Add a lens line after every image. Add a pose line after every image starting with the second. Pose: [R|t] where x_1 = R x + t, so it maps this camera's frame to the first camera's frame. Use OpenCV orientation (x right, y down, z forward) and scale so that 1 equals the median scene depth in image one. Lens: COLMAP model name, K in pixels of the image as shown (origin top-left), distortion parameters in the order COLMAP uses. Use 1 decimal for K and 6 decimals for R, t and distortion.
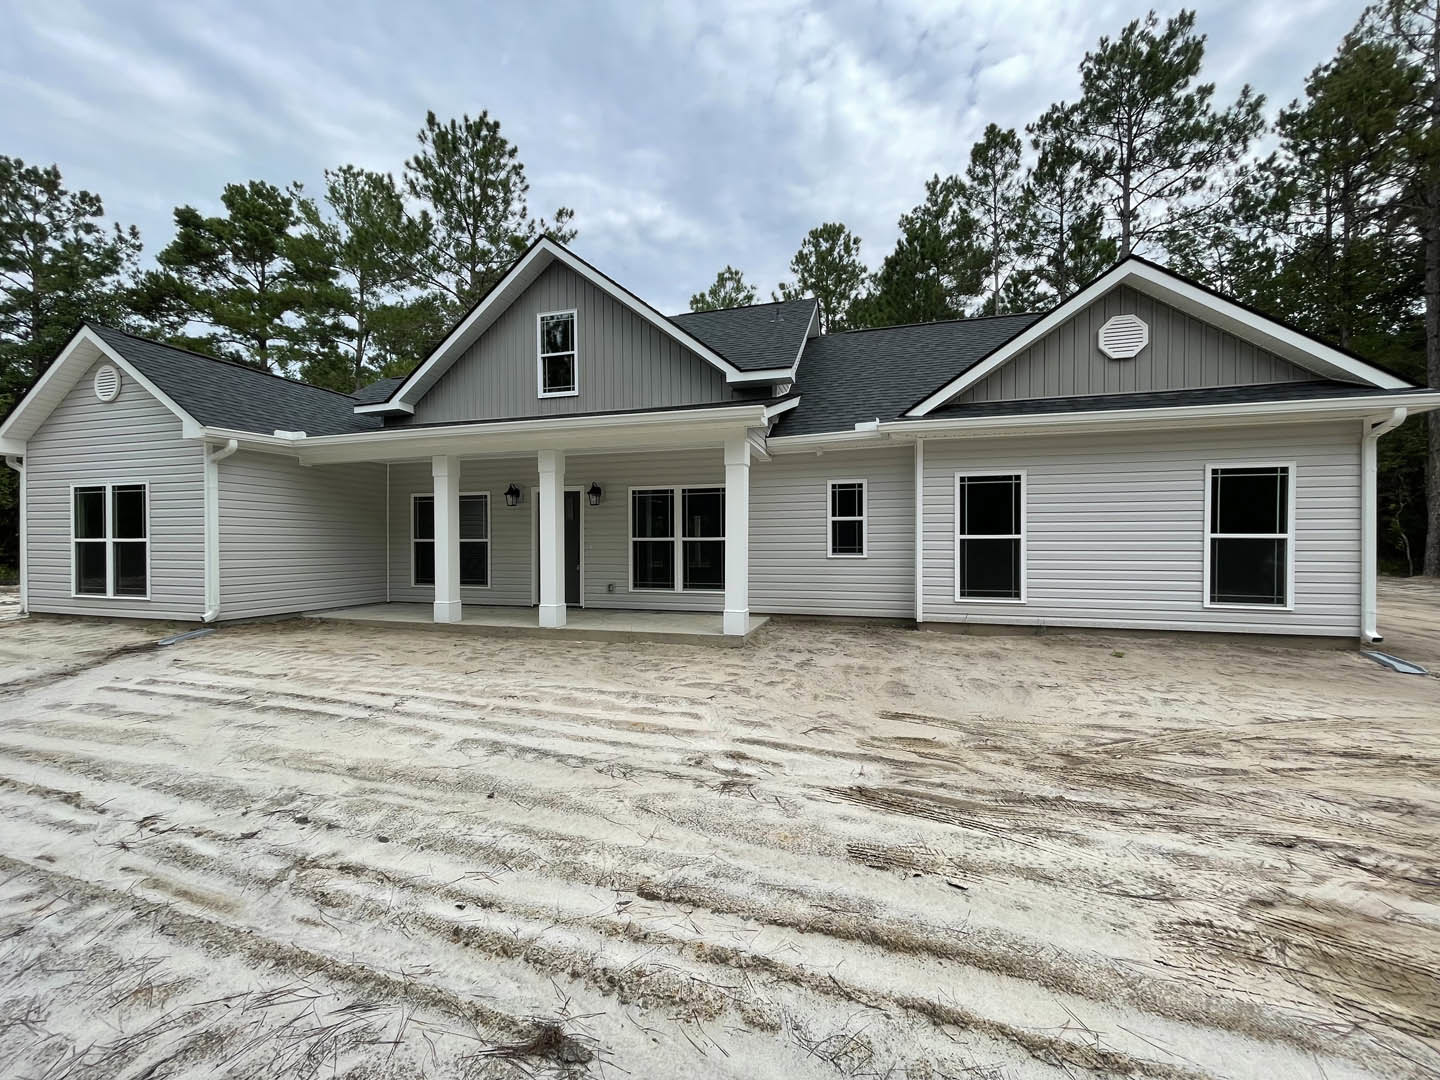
lens RADIAL K [[577.4, 0, 714.4], [0, 577.4, 546.3], [0, 0, 1]] dist [-0.002006, -0.000134]
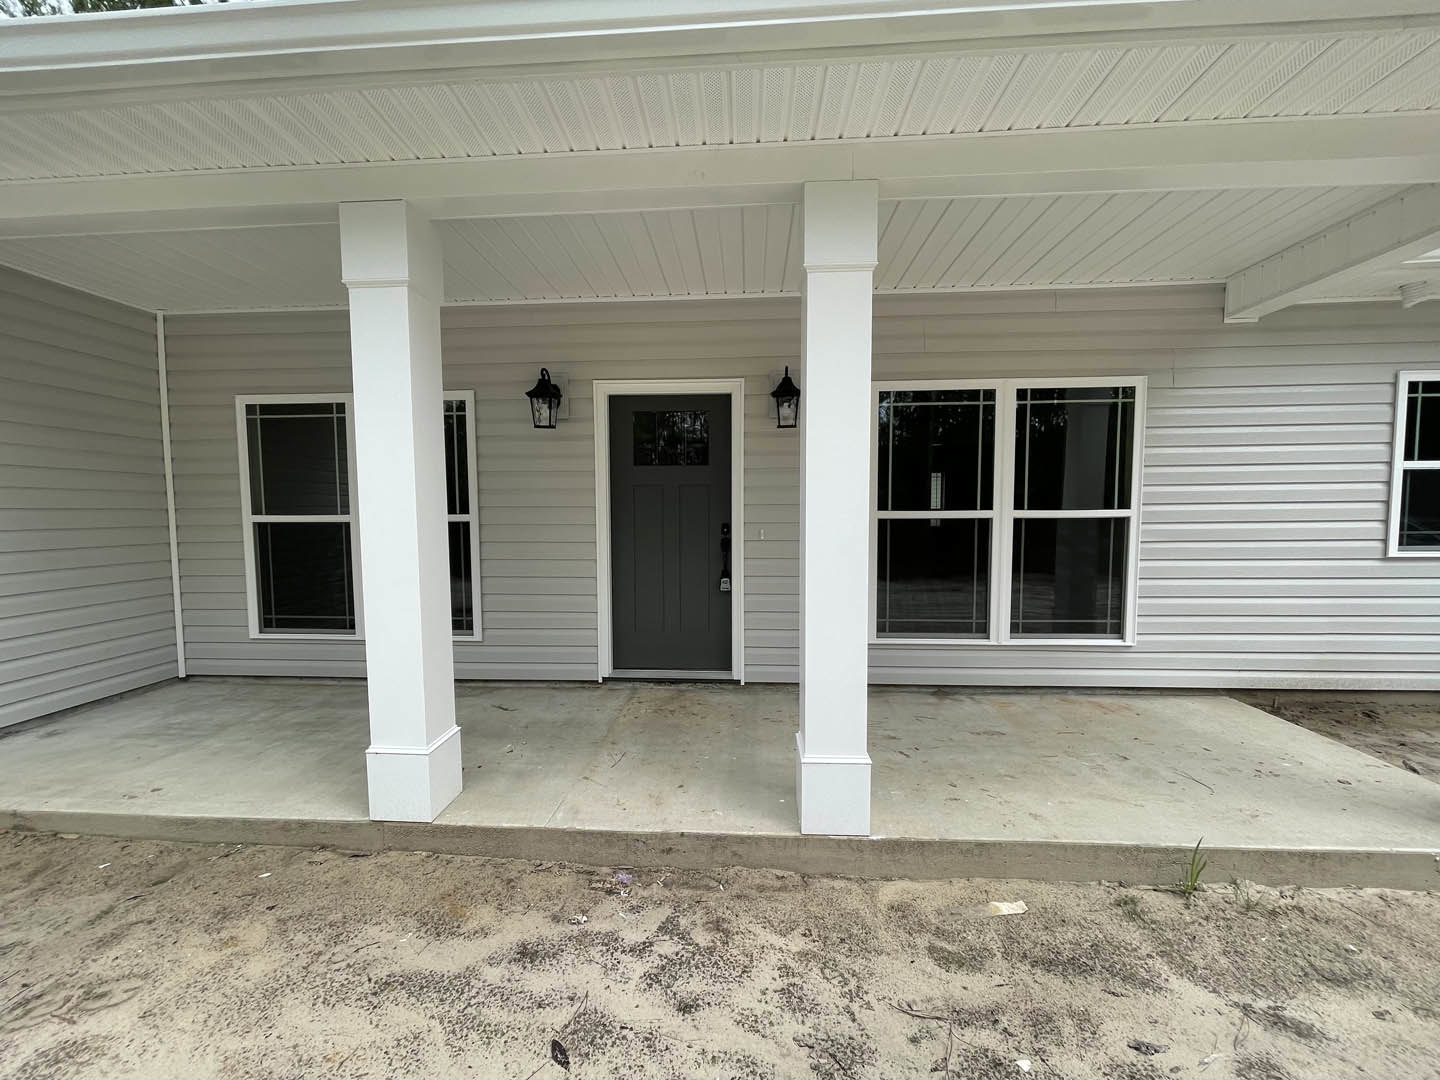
lens RADIAL K [[577.4, 0, 714.4], [0, 577.4, 546.3], [0, 0, 1]] dist [-0.002006, -0.000134]
pose [[0.975214, -0.018231, 0.220511, -0.325796], [0.004786, 0.998105, 0.061351, -0.014518], [-0.221212, -0.058775, 0.973453, 0.598893]]
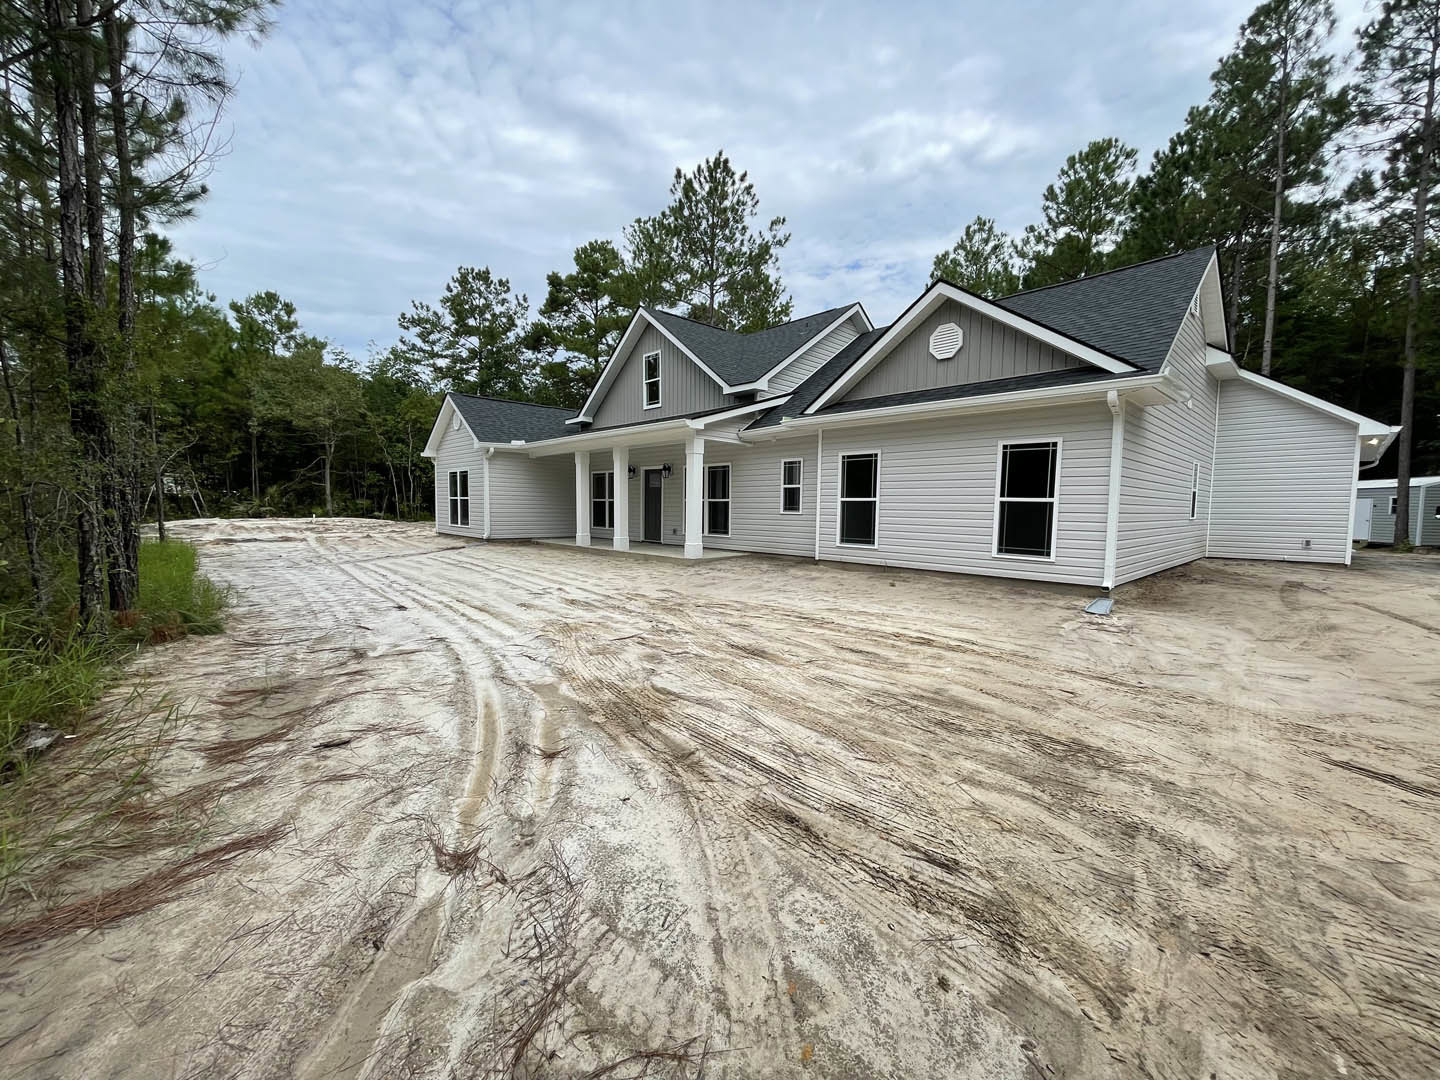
lens RADIAL K [[577.4, 0, 714.4], [0, 577.4, 546.3], [0, 0, 1]] dist [-0.002006, -0.000134]
pose [[0.859711, 0.048678, -0.508456, 0.673719], [-0.016972, 0.997621, 0.066812, 0.006633], [0.510498, -0.048809, 0.858492, -0.265933]]
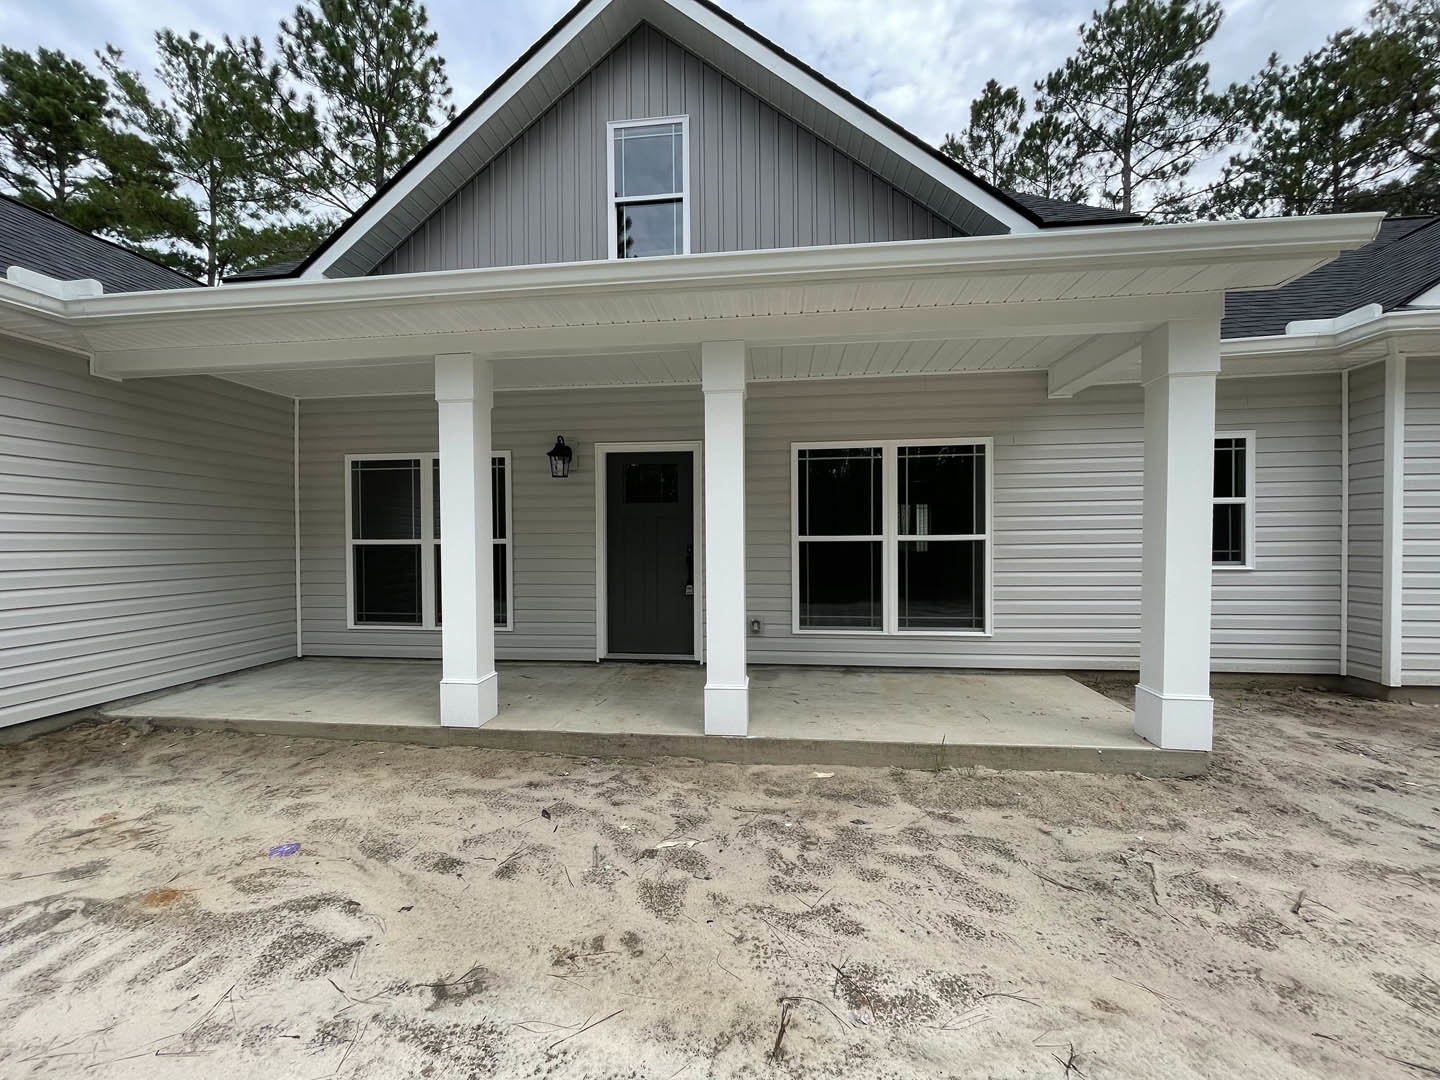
lens RADIAL K [[577.4, 0, 714.4], [0, 577.4, 546.3], [0, 0, 1]] dist [-0.002006, -0.000134]
pose [[0.985743, -0.007060, 0.168112, -0.298578], [0.005622, 0.999943, 0.009024, -0.009500], [-0.168166, -0.007950, 0.985727, 0.446439]]
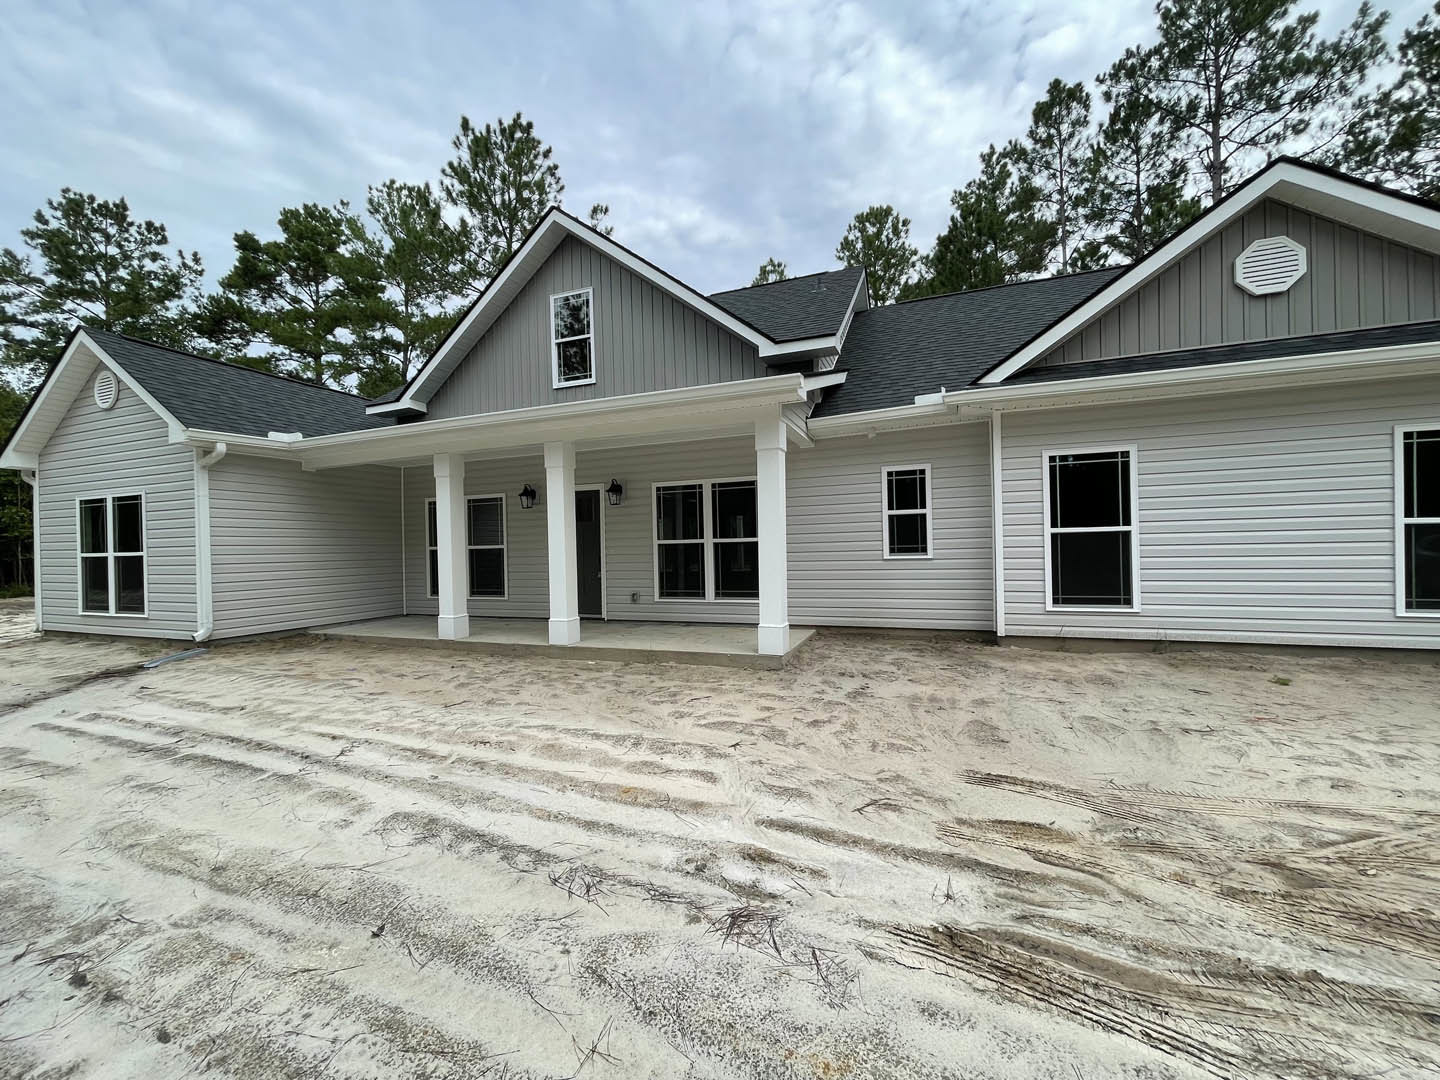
lens RADIAL K [[577.4, 0, 714.1], [0, 577.4, 546.5], [0, 0, 1]] dist [-0.001827, 0.000360]
pose [[0.995927, -0.020582, -0.087784, 0.020630], [0.020272, 0.999785, -0.004421, 0.000101], [0.087856, 0.002624, 0.996130, 0.120047]]
